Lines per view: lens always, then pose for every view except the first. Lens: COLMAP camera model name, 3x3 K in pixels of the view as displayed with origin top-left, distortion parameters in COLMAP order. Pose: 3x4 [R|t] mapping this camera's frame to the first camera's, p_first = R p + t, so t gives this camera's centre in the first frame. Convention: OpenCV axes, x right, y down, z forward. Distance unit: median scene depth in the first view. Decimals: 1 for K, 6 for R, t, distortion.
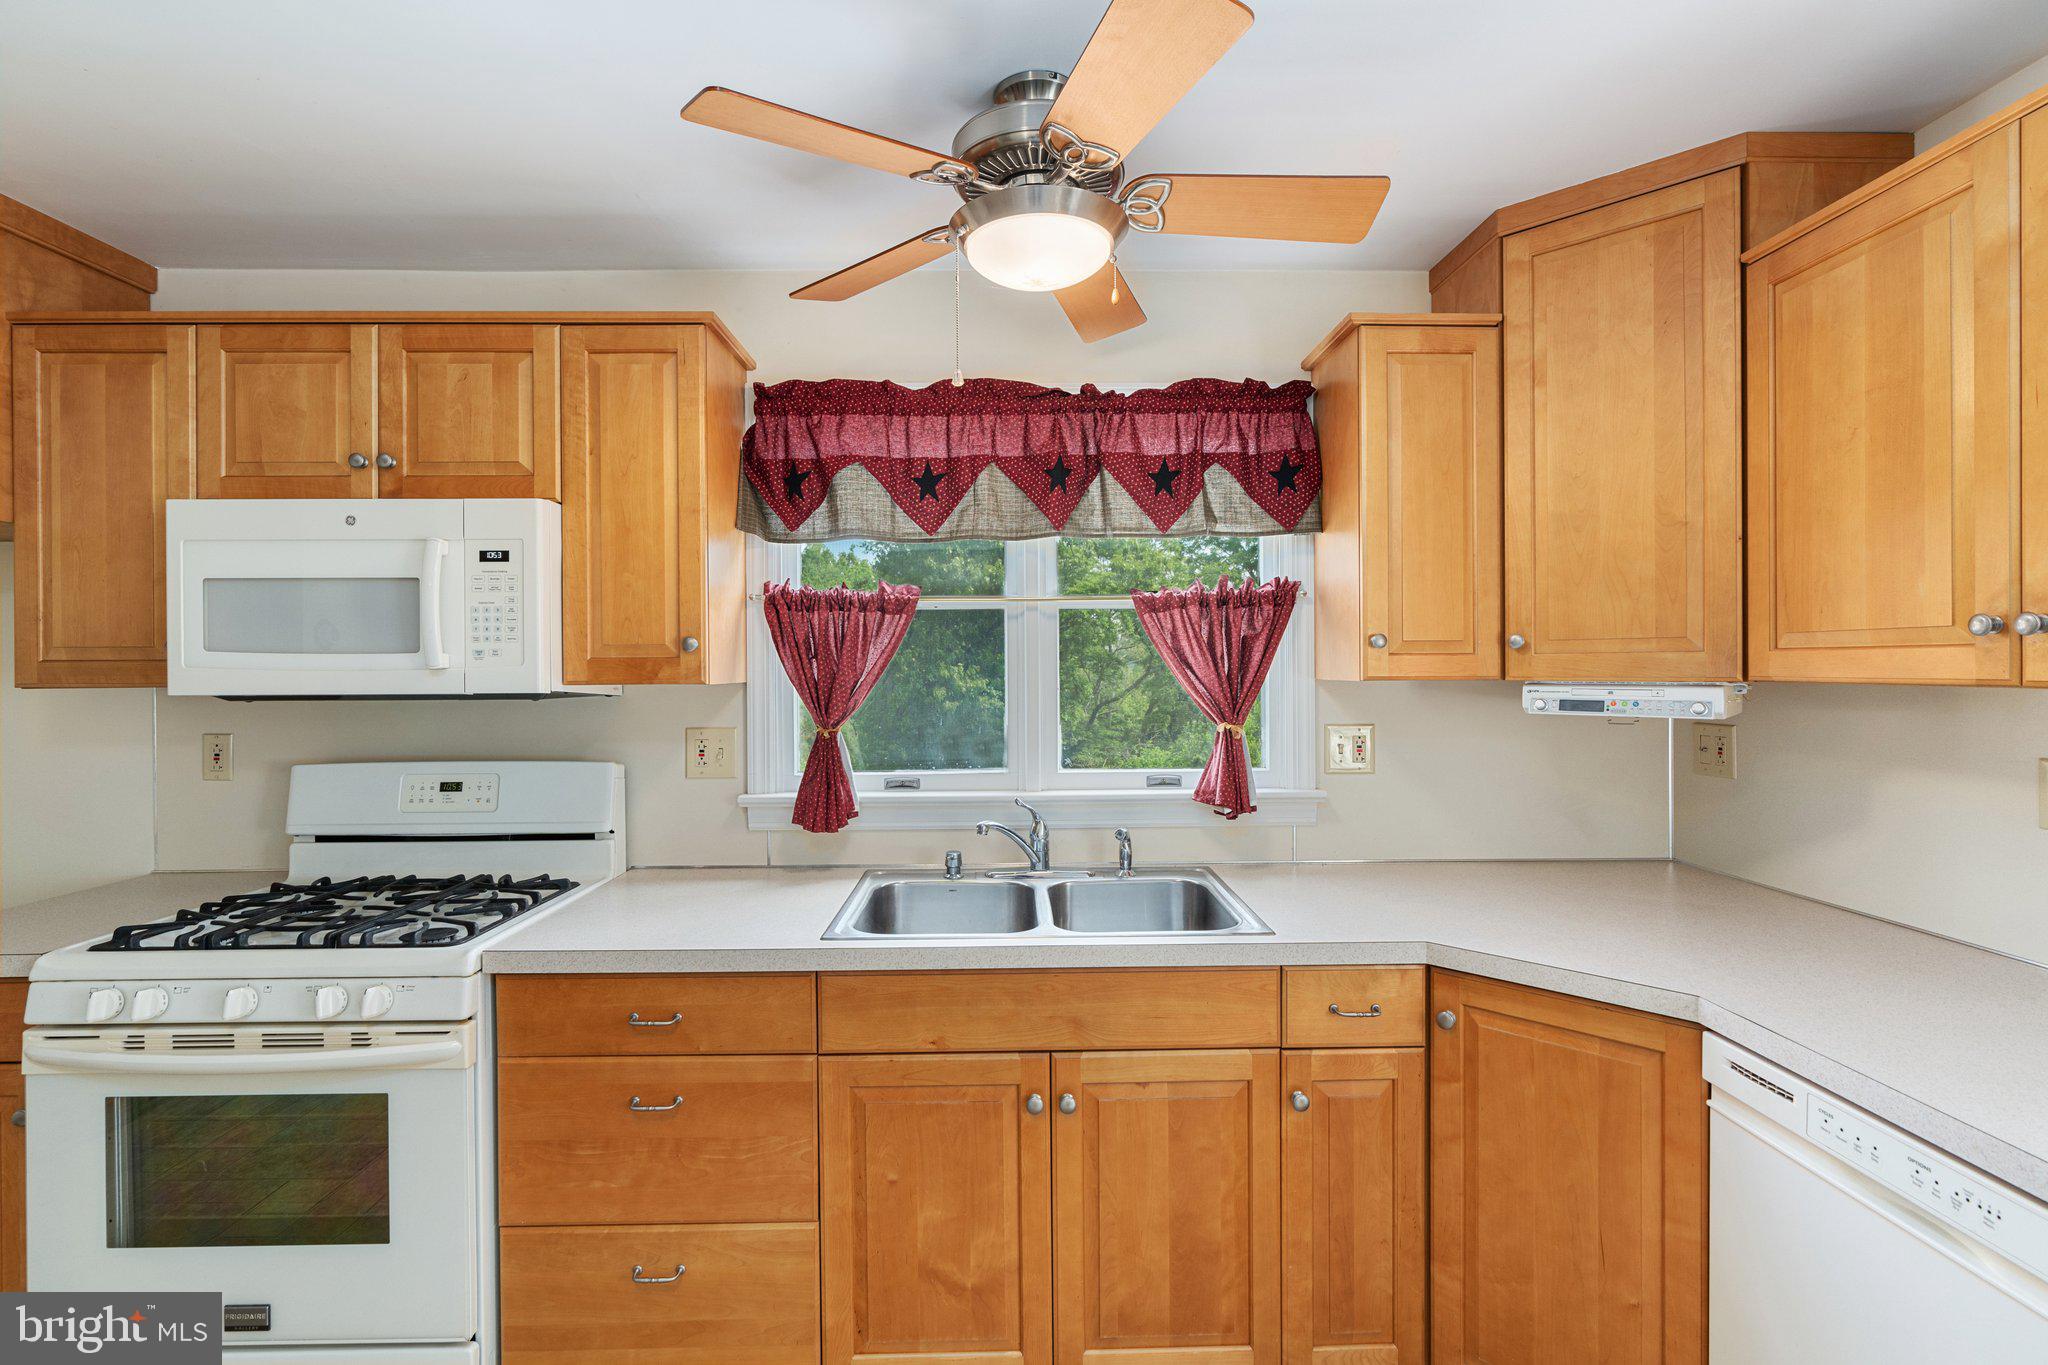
lens RADIAL K [[915.8, 0, 1024.3], [0, 915.8, 668.7], [0, 0, 1]] dist [-0.011635, 0.004973]
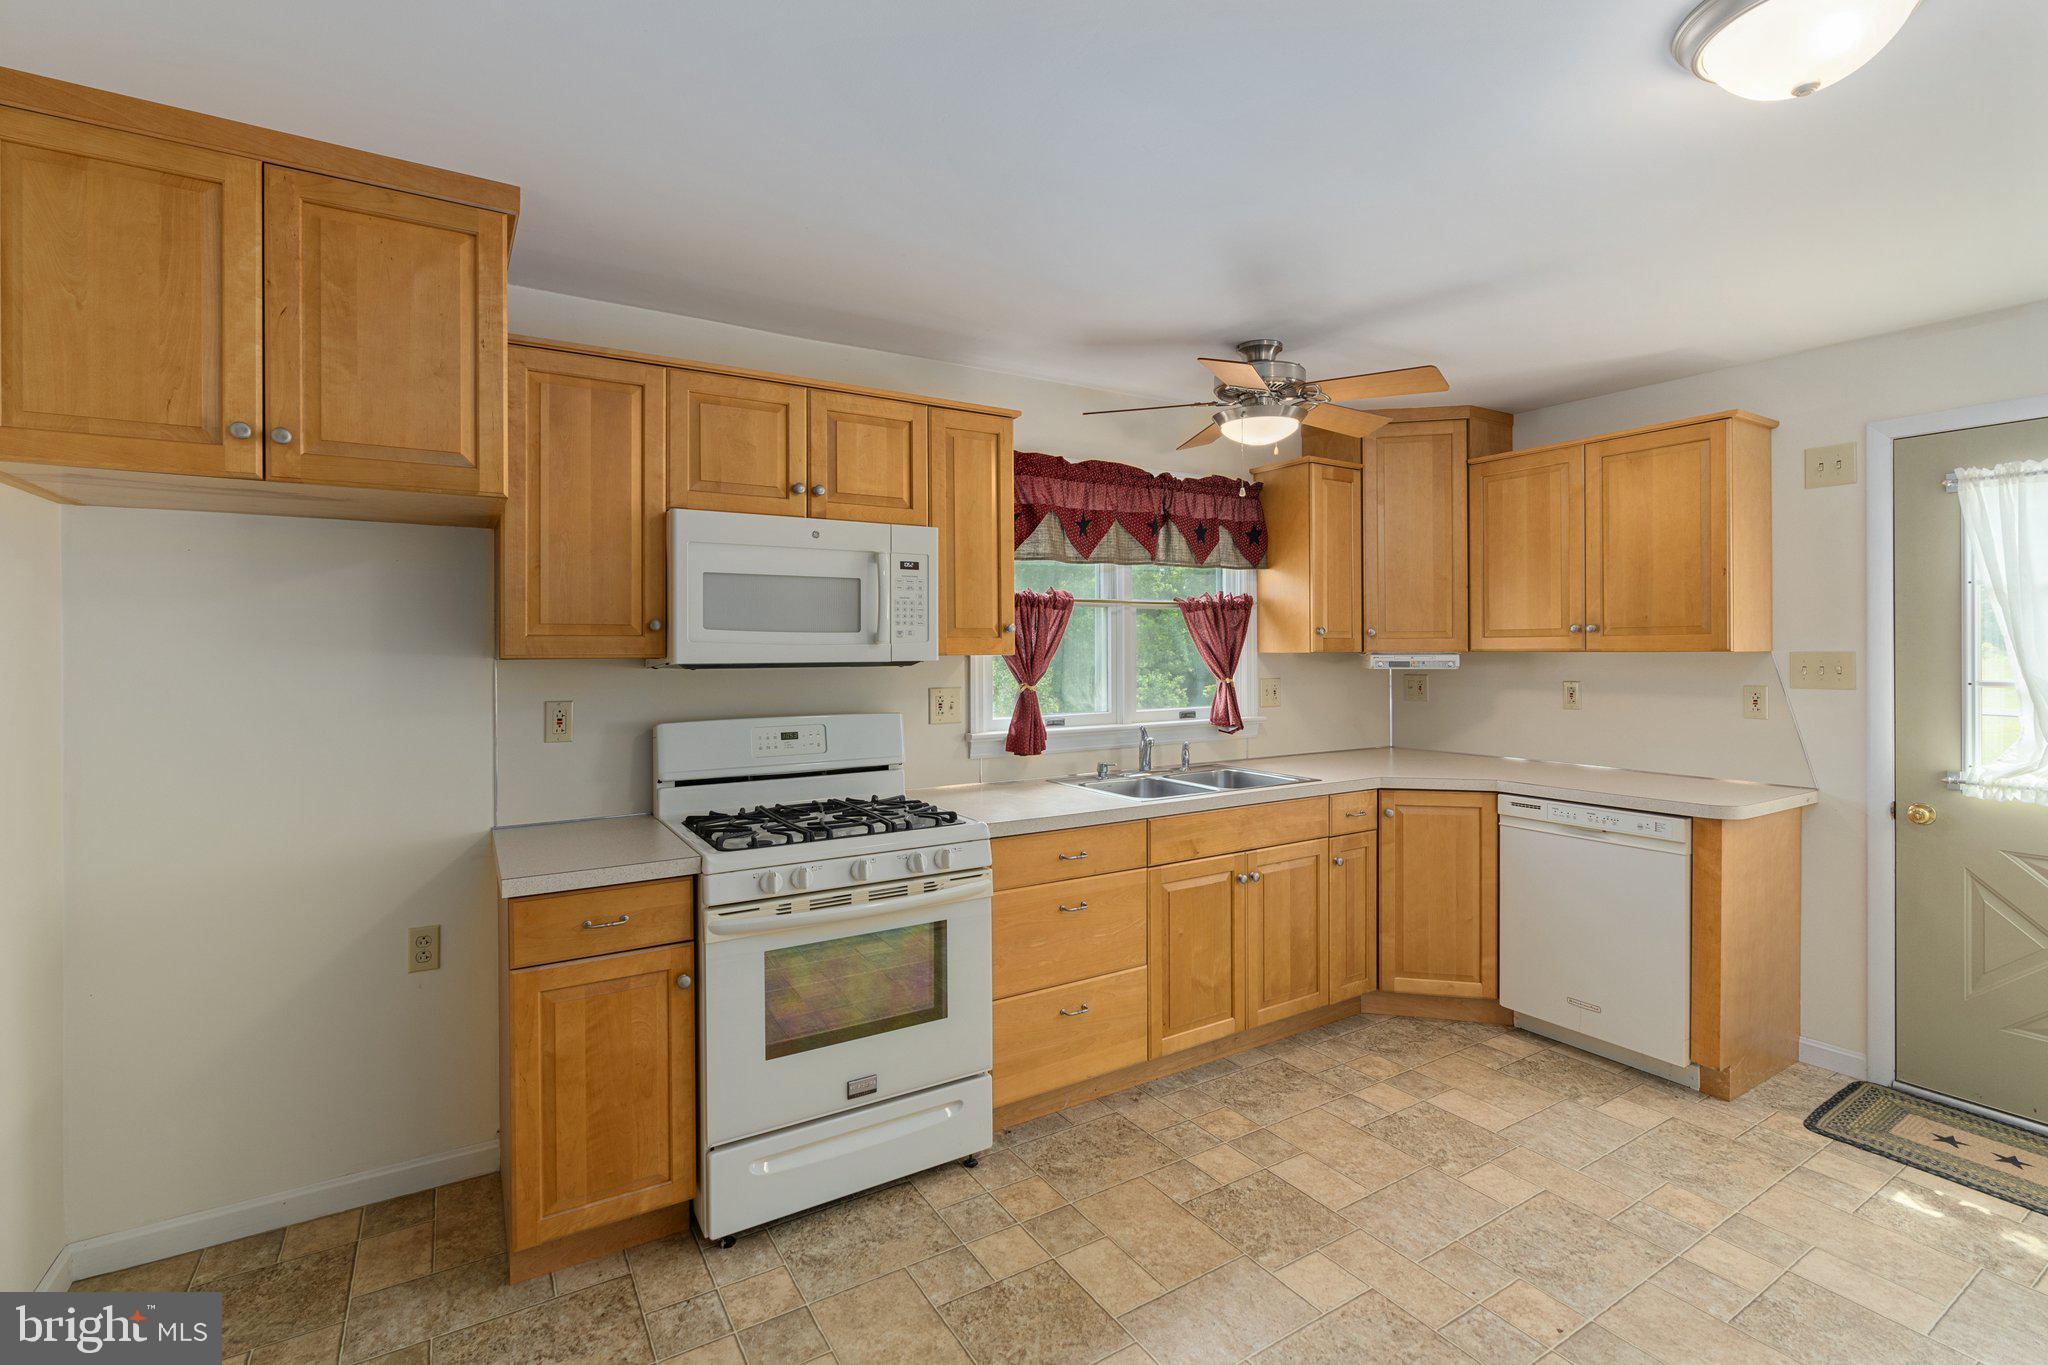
lens RADIAL K [[925.4, 0, 1023.2], [0, 925.4, 646.9], [0, 0, 1]] dist [-0.010680, 0.004061]
pose [[0.860059, 0.002416, 0.510188, -1.124653], [0.001651, 0.999970, -0.007518, 0.015455], [-0.510191, 0.007309, 0.860030, -0.331647]]
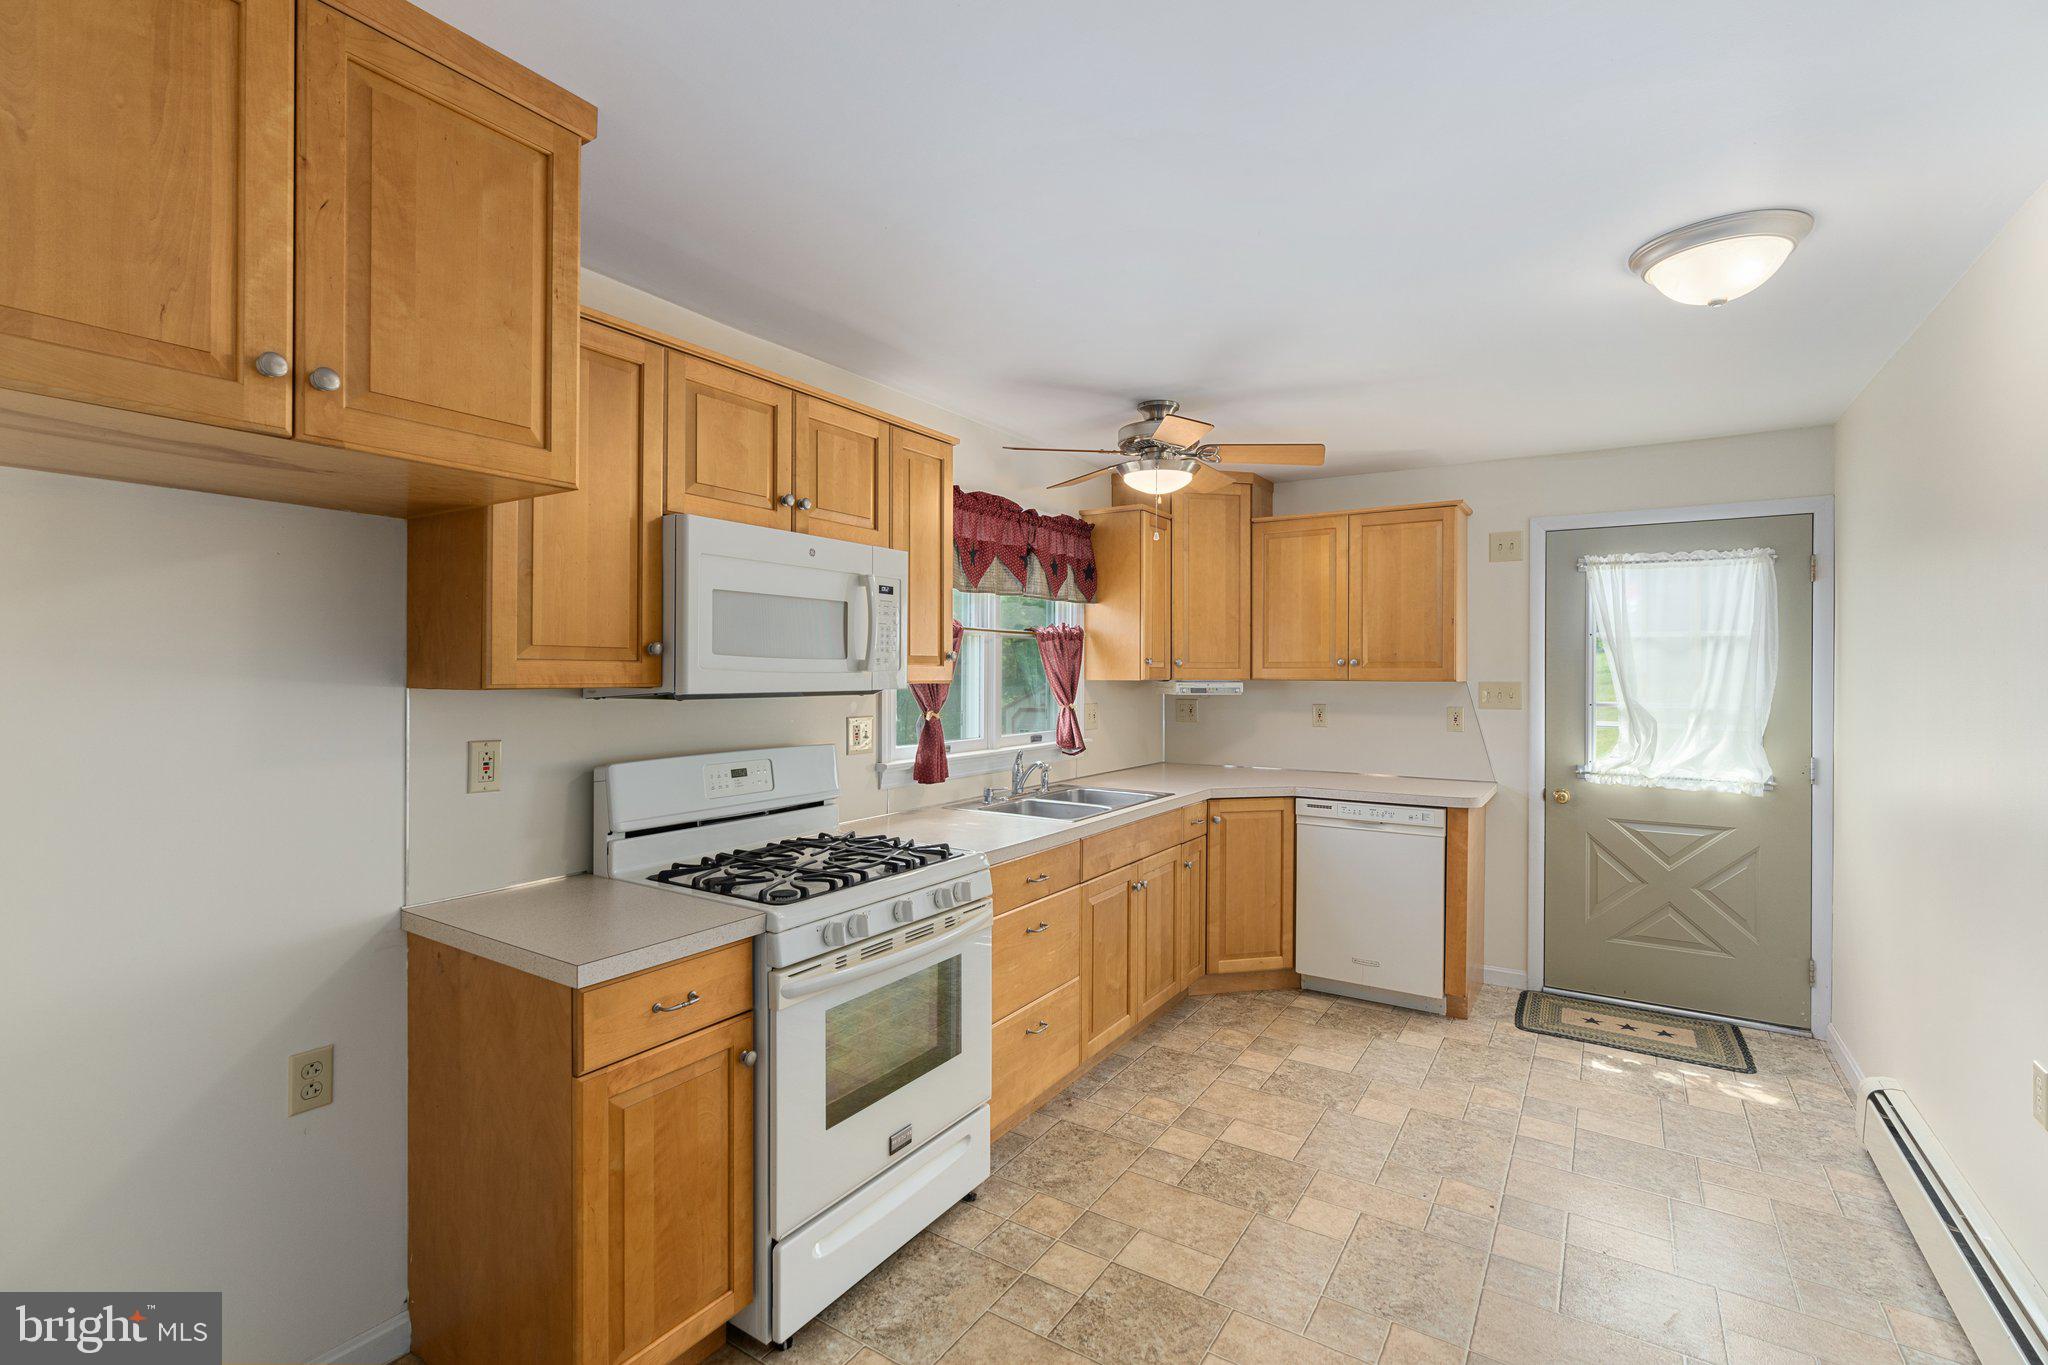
lens RADIAL K [[915.8, 0, 1024.3], [0, 915.8, 668.7], [0, 0, 1]] dist [-0.011635, 0.004973]
pose [[0.559372, 0.009212, 0.828865, -1.544176], [-0.003690, 0.999956, -0.008623, 0.006336], [-0.828908, 0.001765, 0.559382, 0.053382]]
